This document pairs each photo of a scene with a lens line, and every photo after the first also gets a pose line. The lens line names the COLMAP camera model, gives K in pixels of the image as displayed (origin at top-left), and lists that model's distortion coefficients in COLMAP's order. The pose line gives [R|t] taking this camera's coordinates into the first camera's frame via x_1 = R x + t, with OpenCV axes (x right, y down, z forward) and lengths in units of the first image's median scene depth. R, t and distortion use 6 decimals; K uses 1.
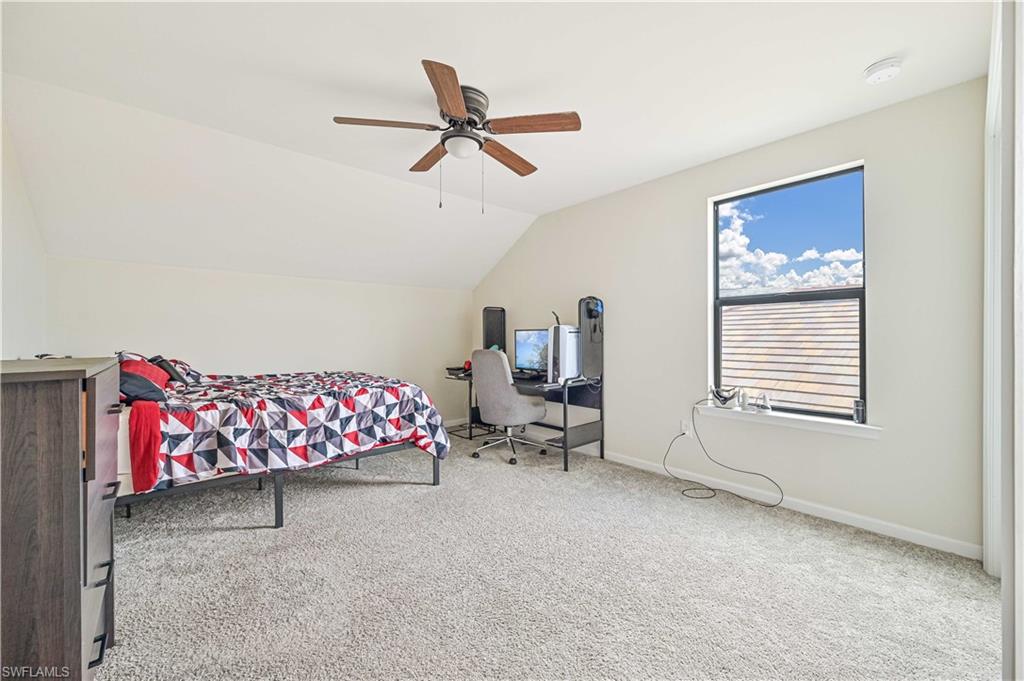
lens RADIAL K [[401.8, 0, 514.1], [0, 401.8, 337.1], [0, 0, 1]] dist [-0.003674, 0.000191]
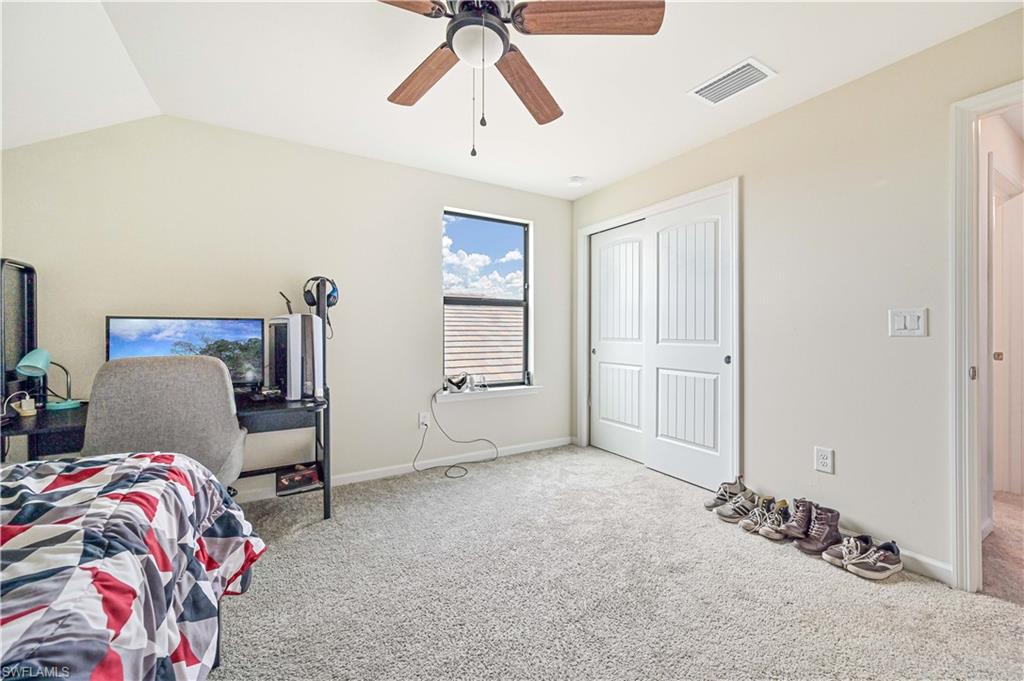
lens RADIAL K [[401.8, 0, 514.2], [0, 401.8, 336.2], [0, 0, 1]] dist [-0.003674, 0.000191]
pose [[0.183772, -0.005102, 0.982956, -0.619606], [0.002688, 0.999985, 0.004688, 0.009374], [-0.982965, 0.001780, 0.183783, 0.660322]]
